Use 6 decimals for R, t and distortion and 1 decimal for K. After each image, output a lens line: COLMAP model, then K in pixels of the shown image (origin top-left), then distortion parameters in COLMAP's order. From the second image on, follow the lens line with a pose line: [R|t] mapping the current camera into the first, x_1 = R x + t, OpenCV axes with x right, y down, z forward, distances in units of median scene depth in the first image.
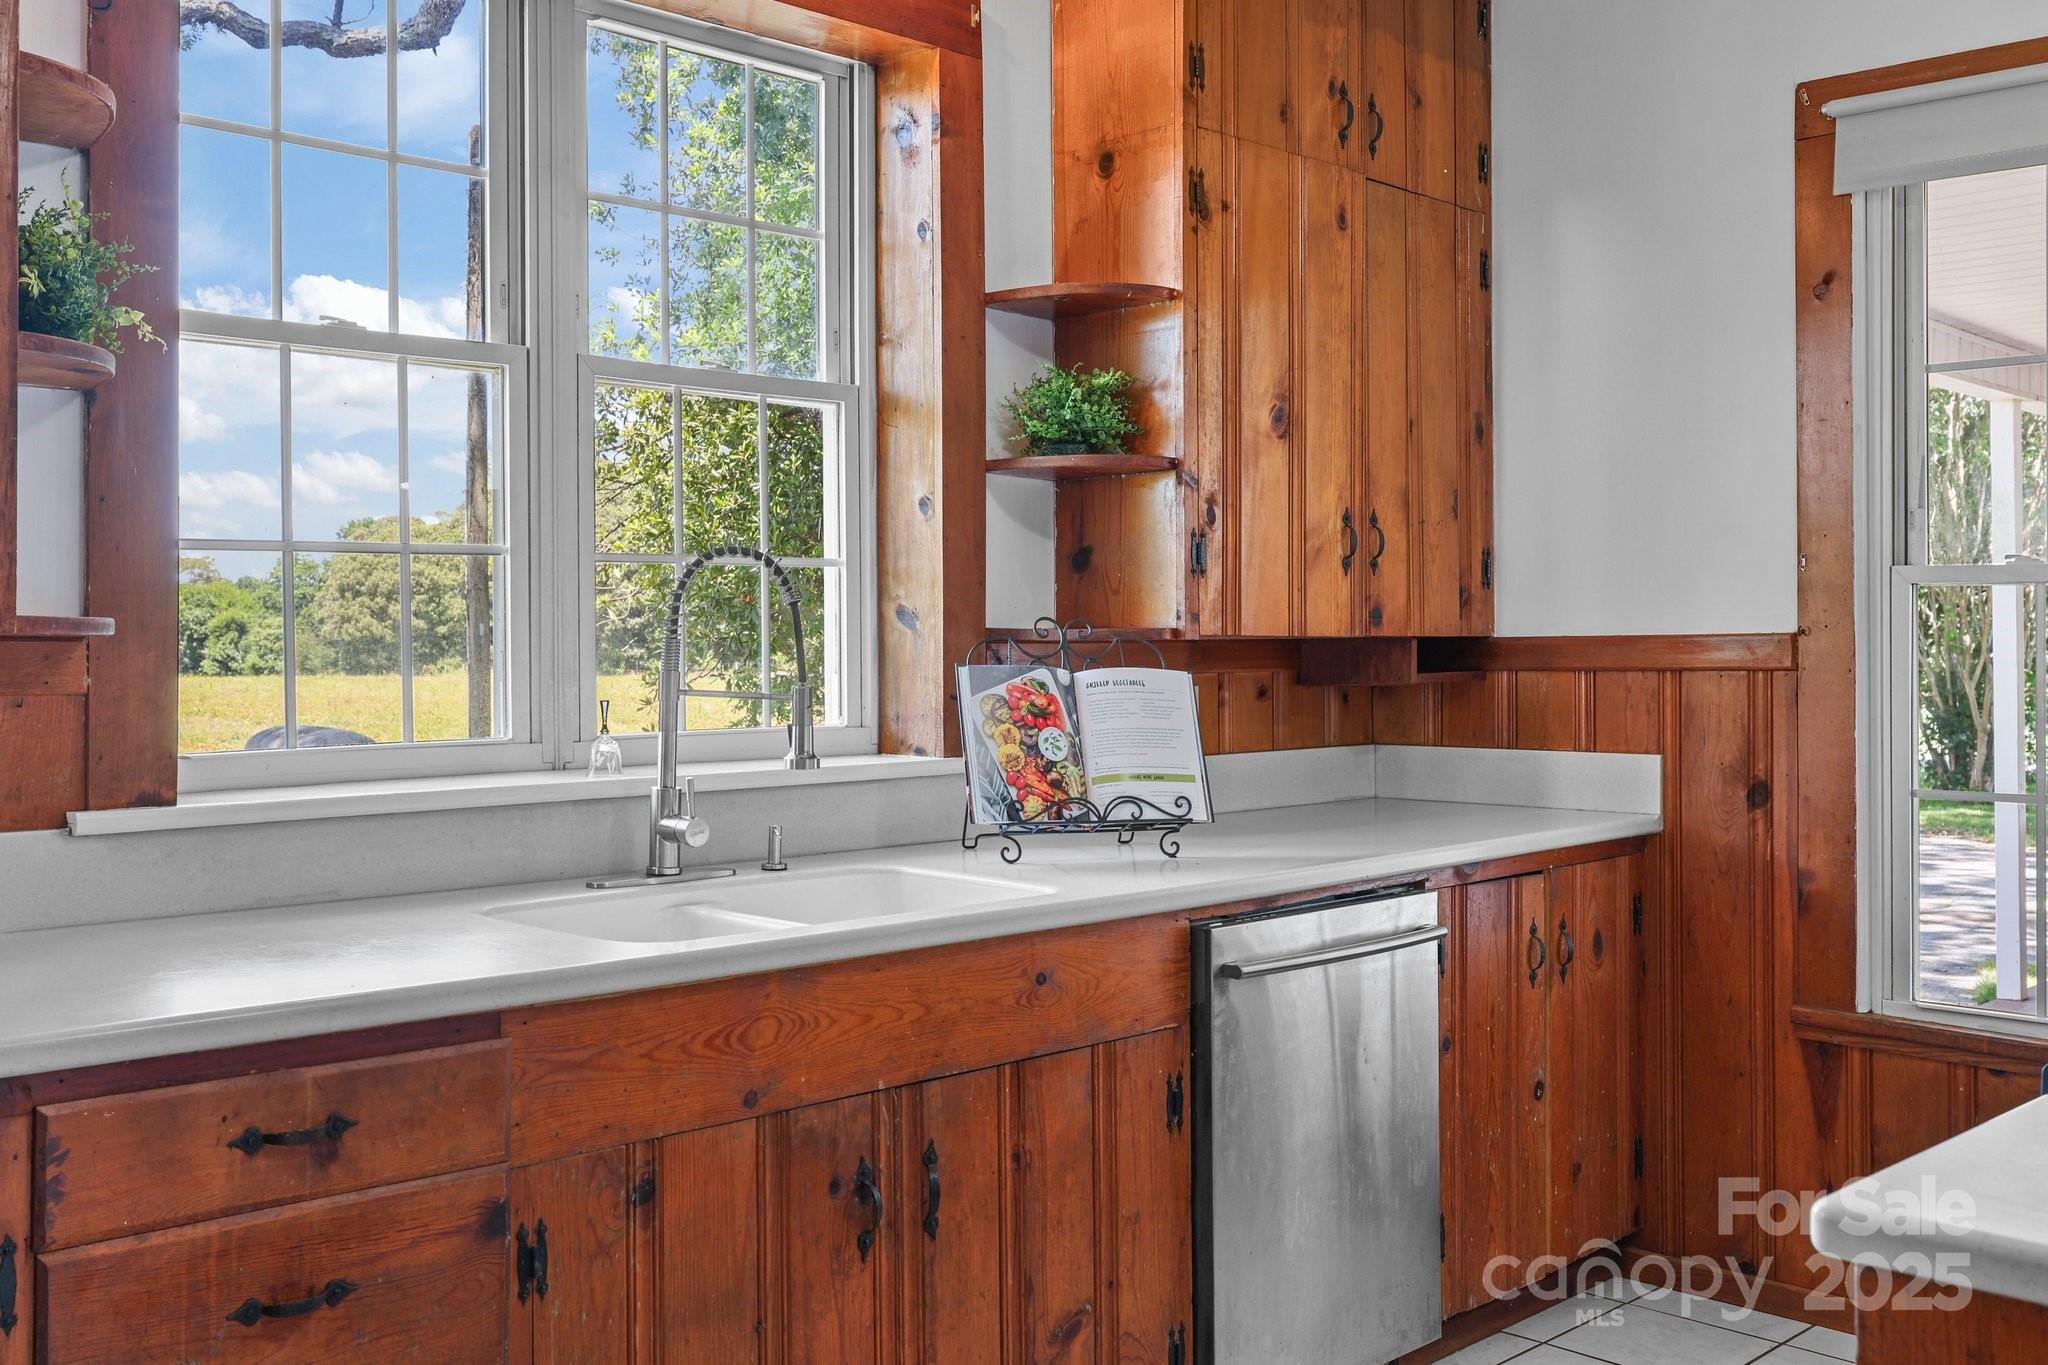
lens RADIAL K [[1971.1, 0, 1010.6], [0, 1971.1, 638.6], [0, 0, 1]] dist [0.001044, 0.000000]
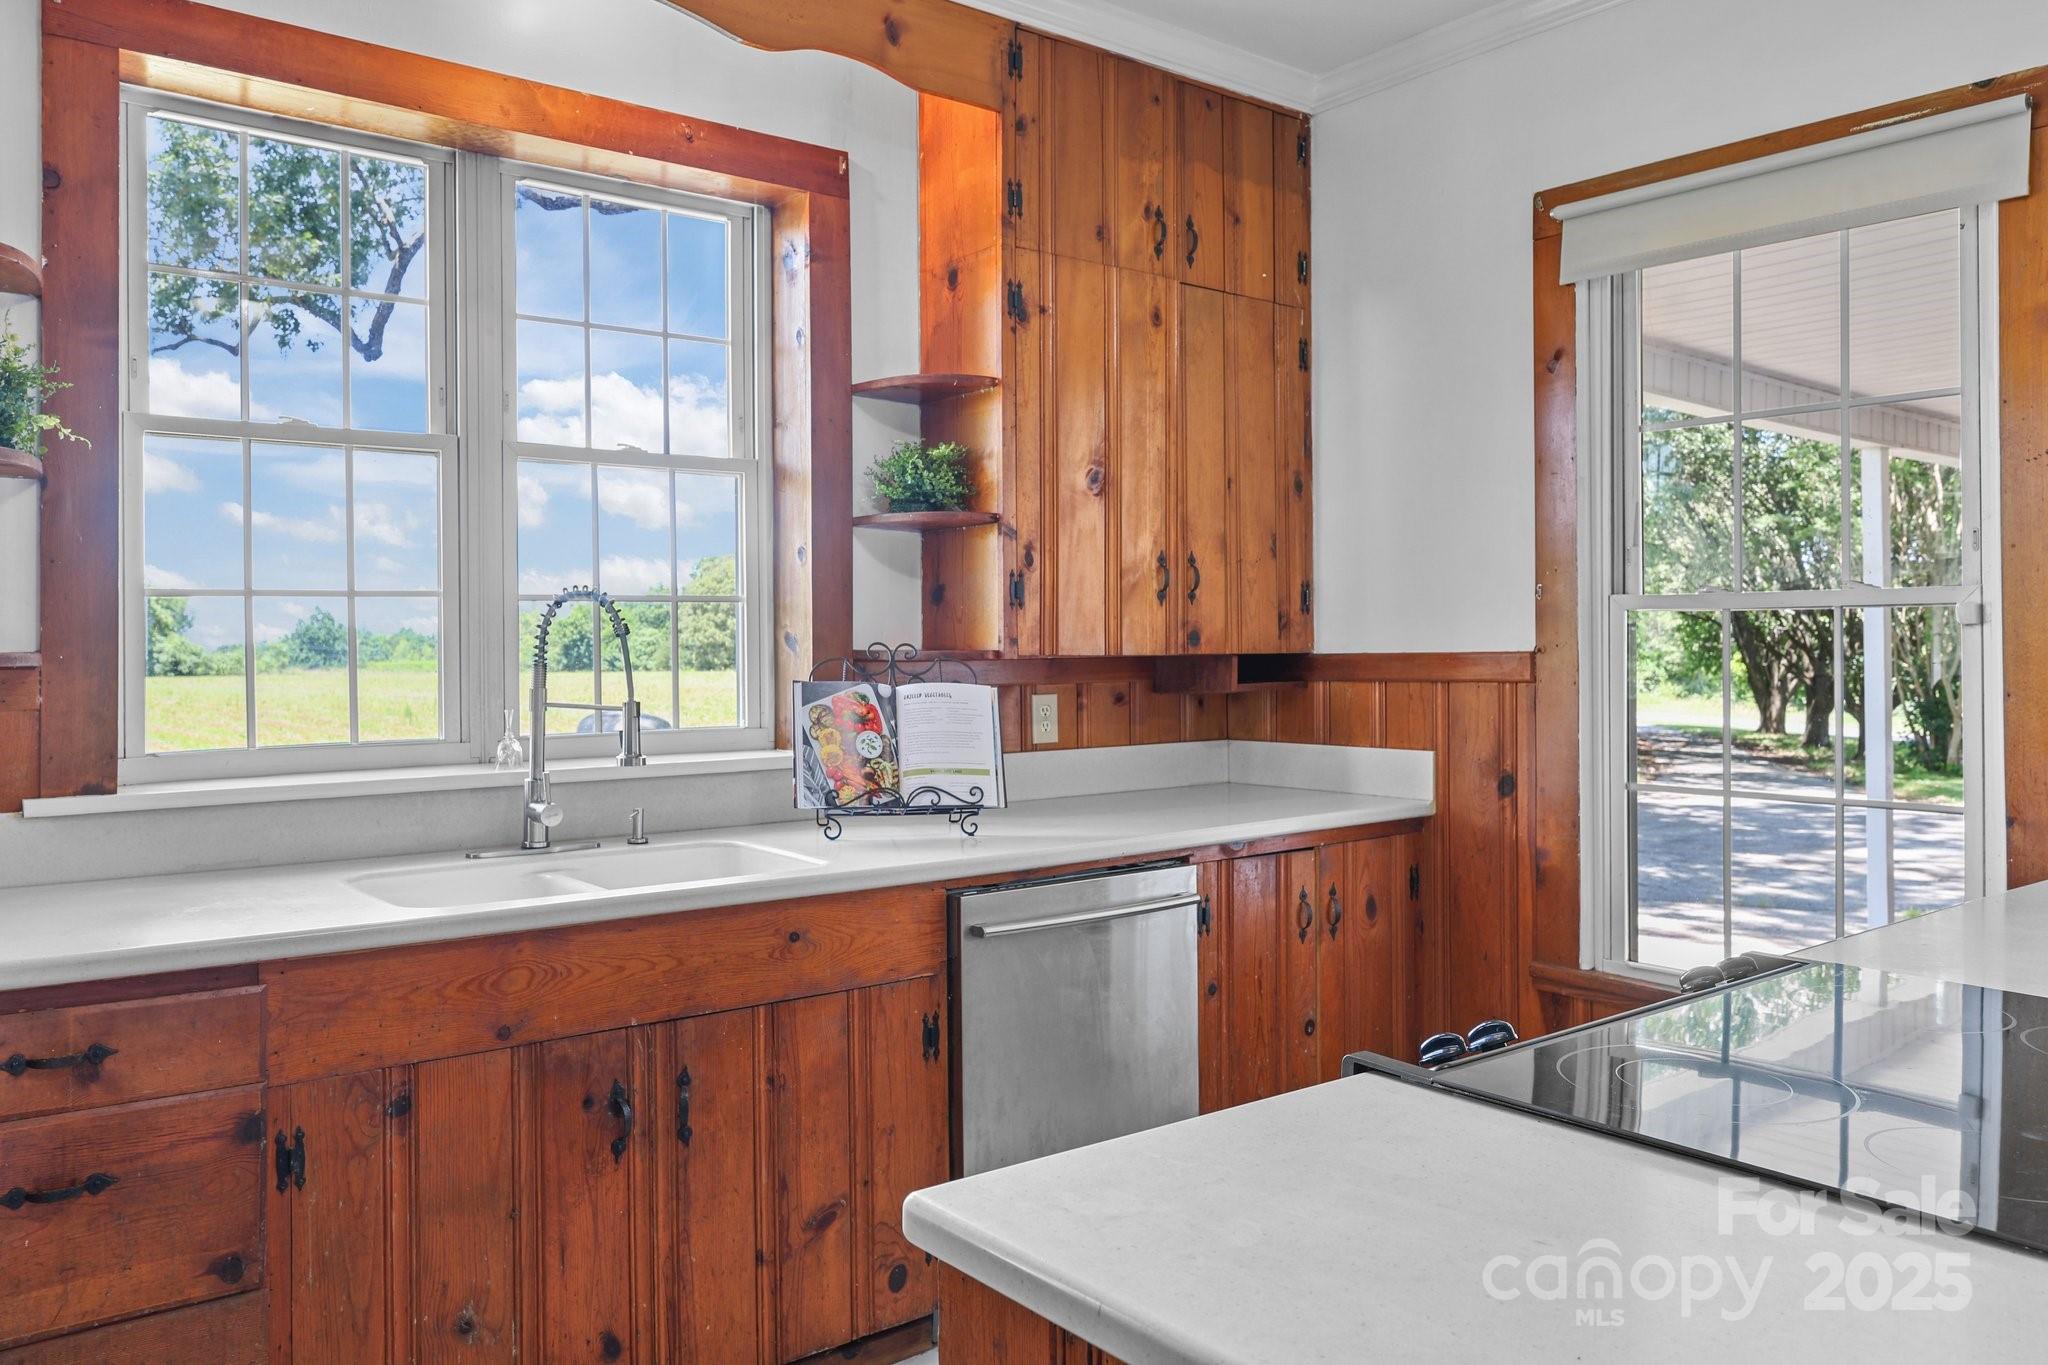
lens RADIAL K [[1501.8, 0, 1012.6], [0, 1501.8, 643.2], [0, 0, 1]] dist [-0.002318, 0.003604]
pose [[0.992698, -0.003390, -0.120579, 0.206708], [0.003464, 0.999994, 0.000401, -0.009880], [0.120577, -0.000816, 0.992704, 0.058920]]
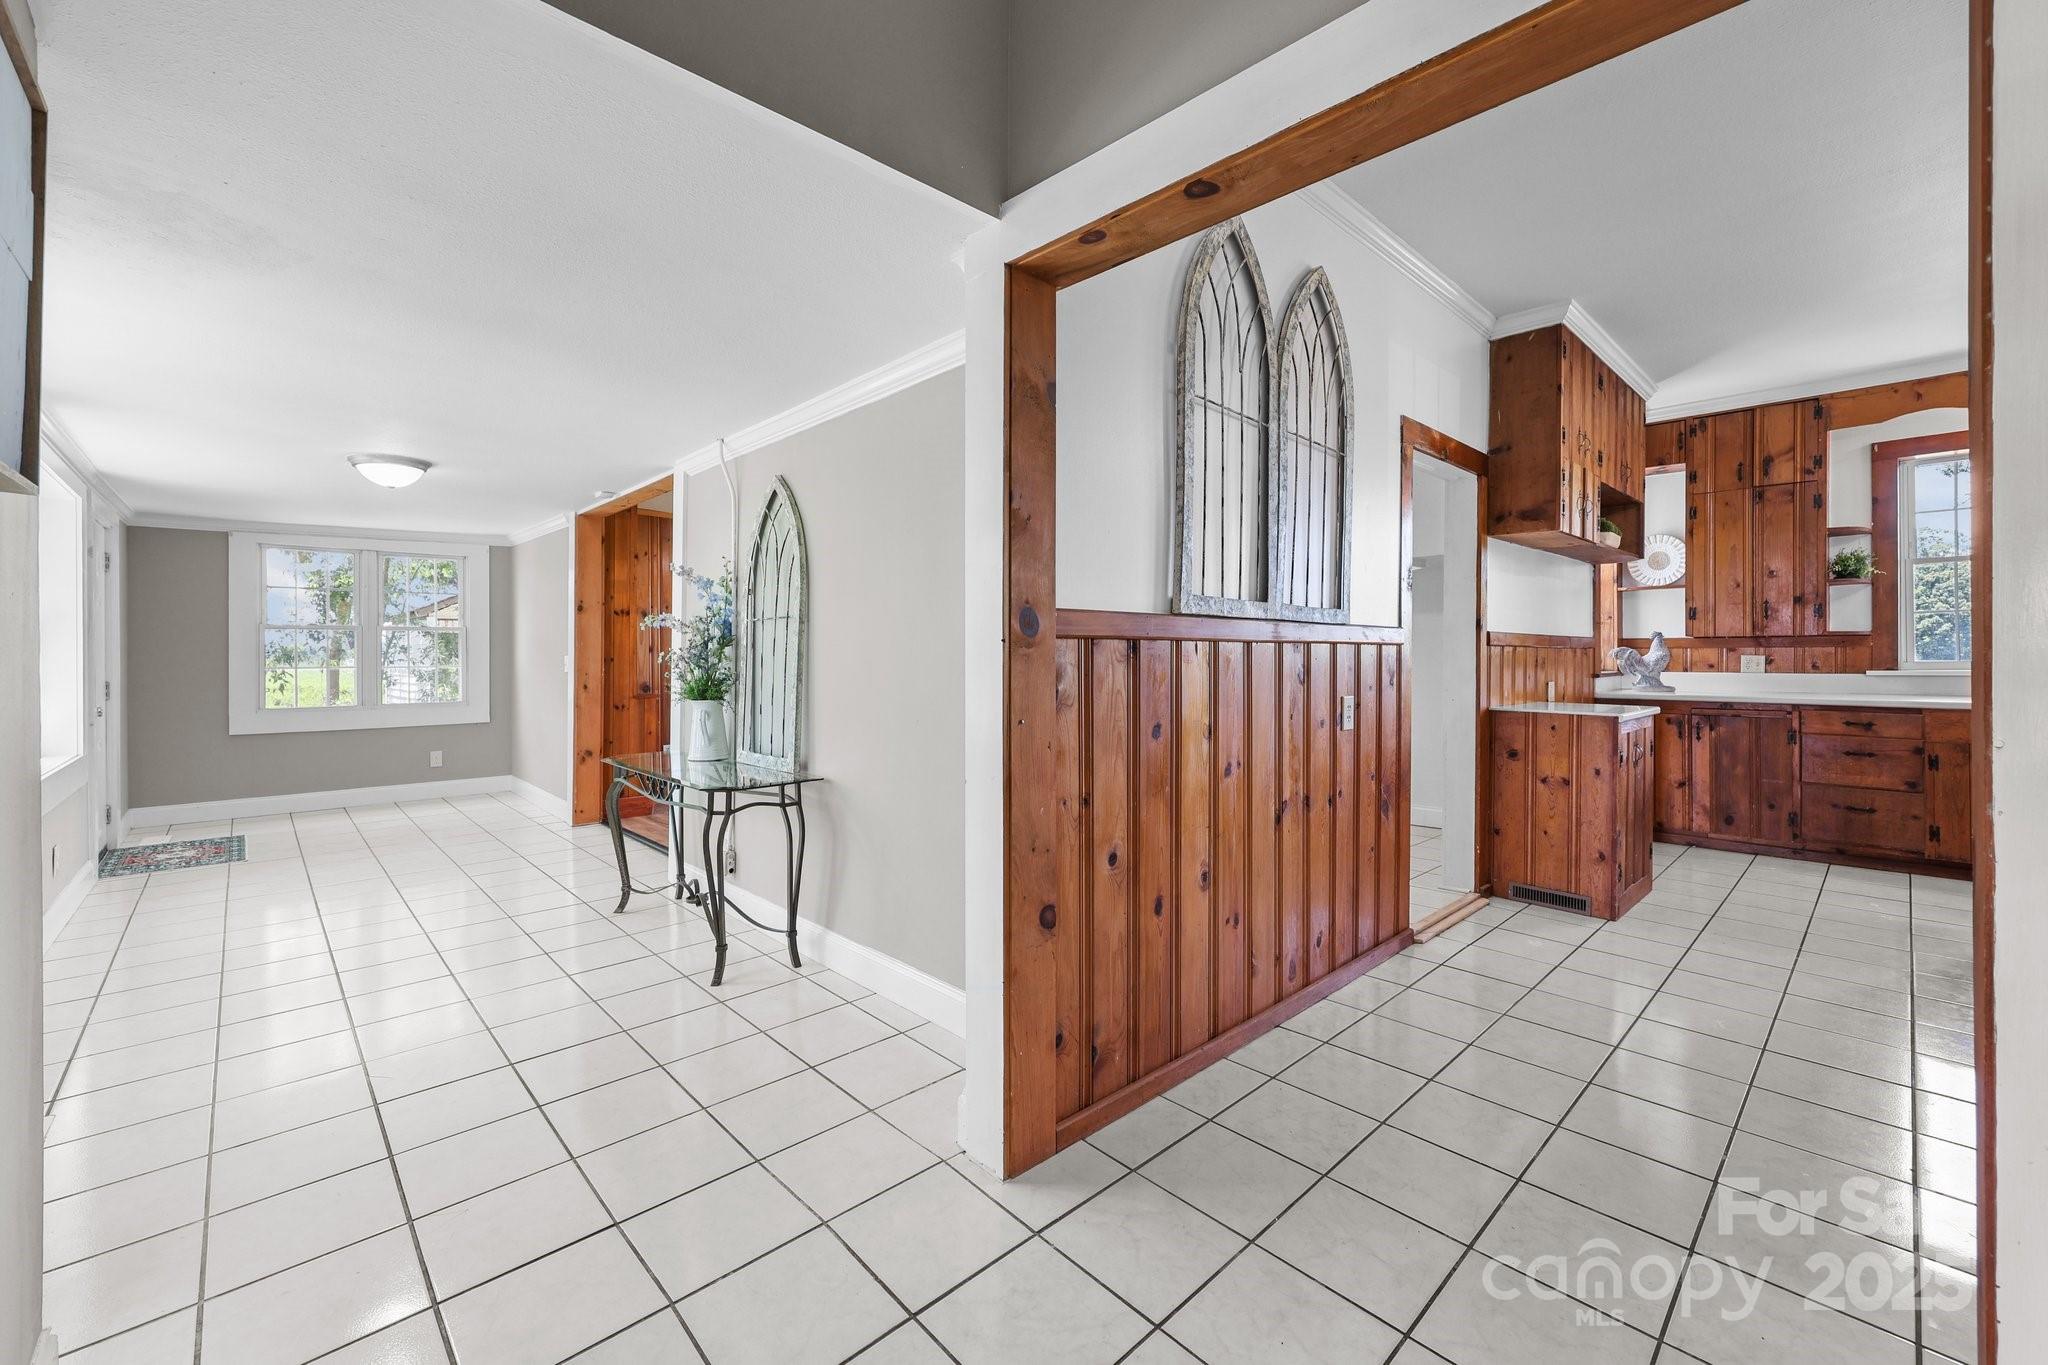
lens RADIAL K [[834.3, 0, 1028.8], [0, 834.3, 655.3], [0, 0, 1]] dist [0.001679, -0.000278]
pose [[-0.019457, 0.001492, -0.999810, 1.126317], [0.012356, 0.999923, 0.001252, 0.015412], [0.999734, -0.012330, -0.019474, -0.712874]]
